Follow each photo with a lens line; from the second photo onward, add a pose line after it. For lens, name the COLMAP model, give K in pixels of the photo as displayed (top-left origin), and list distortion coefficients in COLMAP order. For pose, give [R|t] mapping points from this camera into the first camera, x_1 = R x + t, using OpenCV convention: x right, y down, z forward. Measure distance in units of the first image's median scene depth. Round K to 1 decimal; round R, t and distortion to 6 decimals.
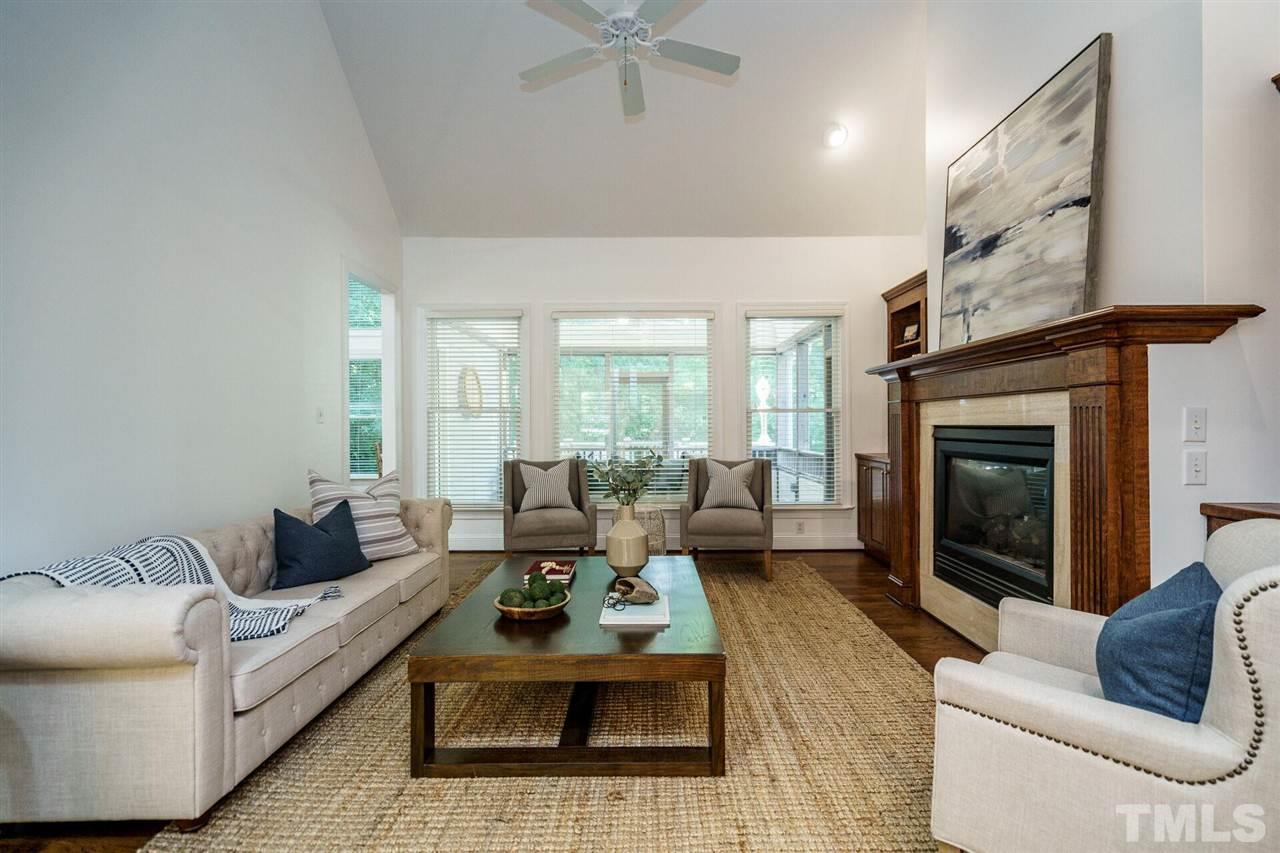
lens RADIAL K [[579.0, 0, 640.0], [0, 579.0, 426.5], [0, 0, 1]] dist [-0.000434, 0.000303]
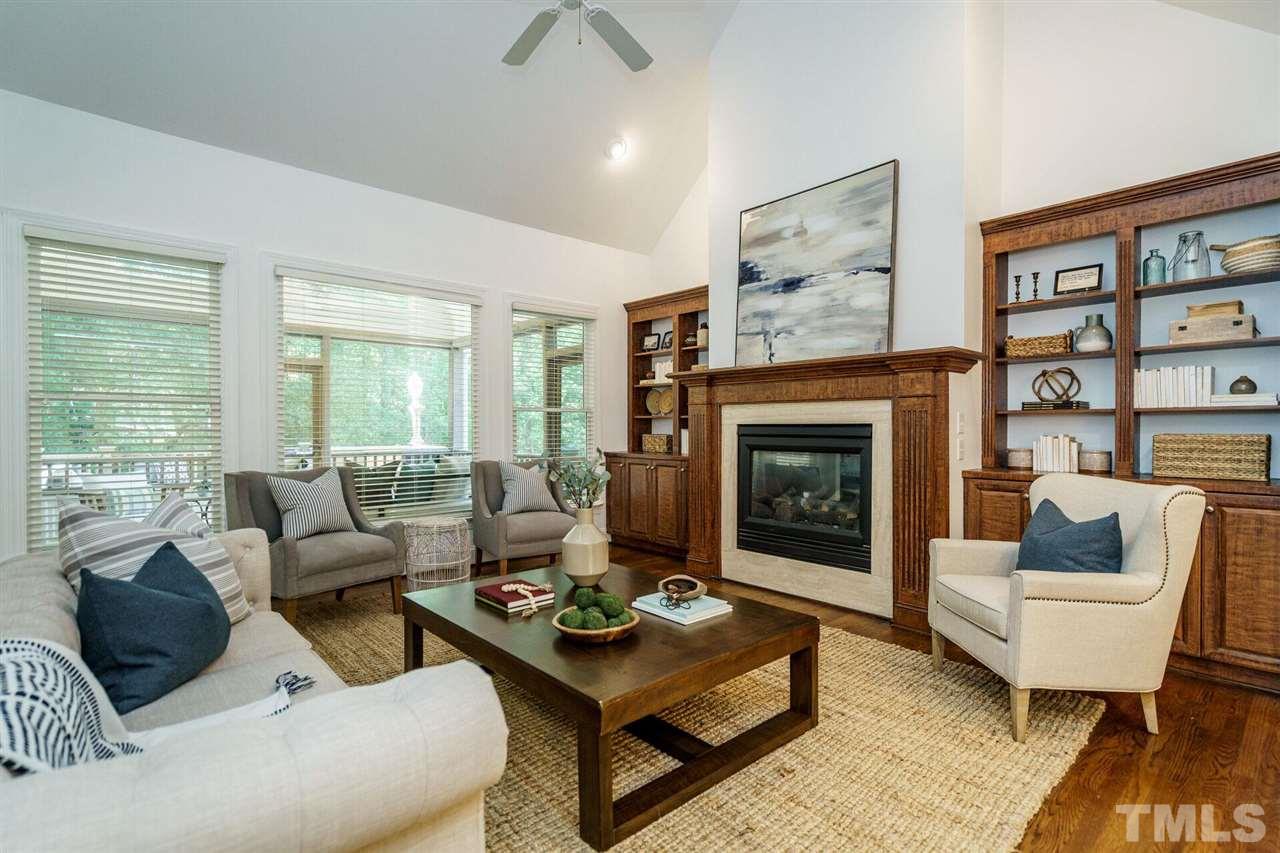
lens RADIAL K [[618.6, 0, 647.5], [0, 618.6, 433.9], [0, 0, 1]] dist [0.001117, 0.000528]
pose [[0.735745, -0.003480, 0.677249, -0.560765], [-0.000988, 0.999980, 0.006212, 0.011352], [-0.677257, -0.005239, 0.735727, 0.197151]]
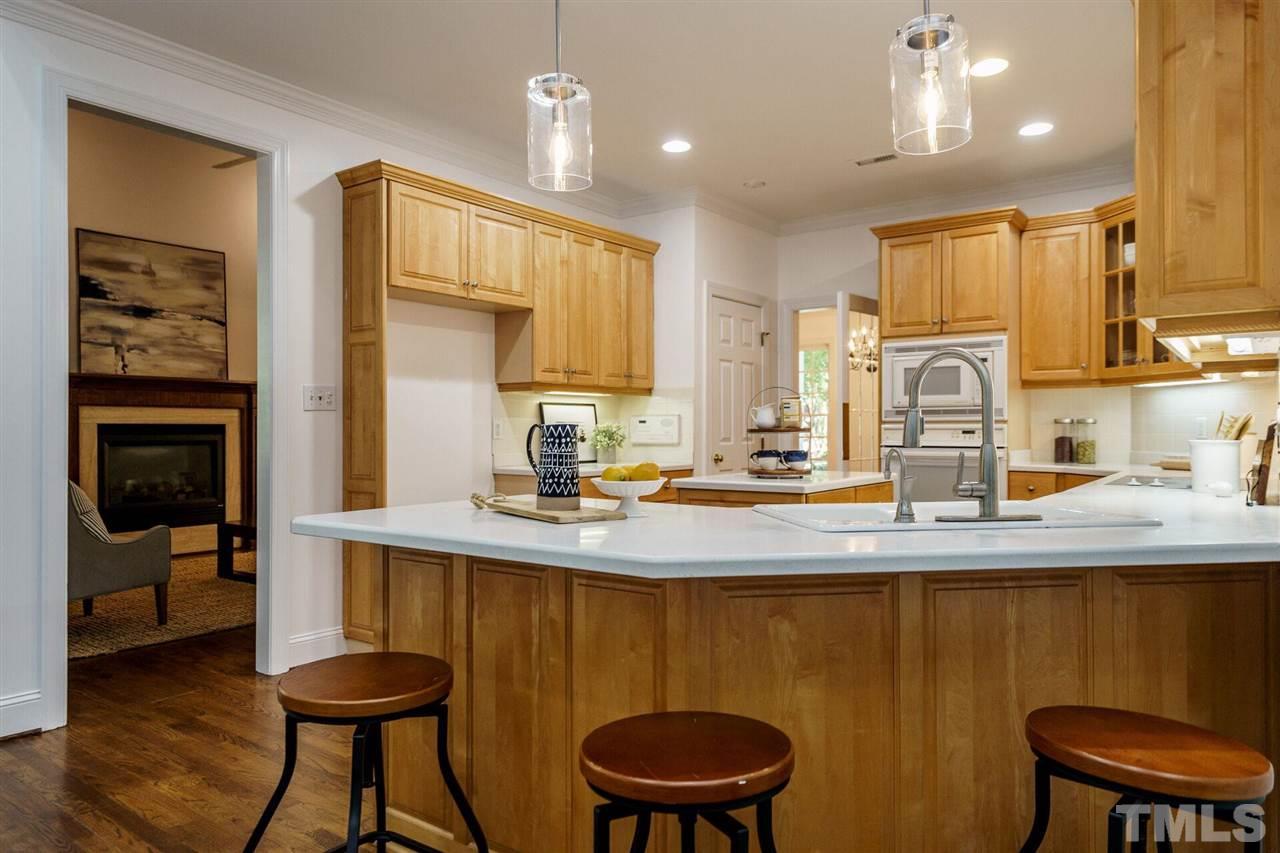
lens RADIAL K [[832.0, 0, 640.0], [0, 832.0, 426.5], [0, 0, 1]] dist [0.001413, -0.000156]
pose [[-0.810241, 0.006942, 0.586056, -1.839843], [0.006388, 0.999975, -0.003014, 0.020335], [-0.586062, 0.001301, -0.810265, 2.031295]]
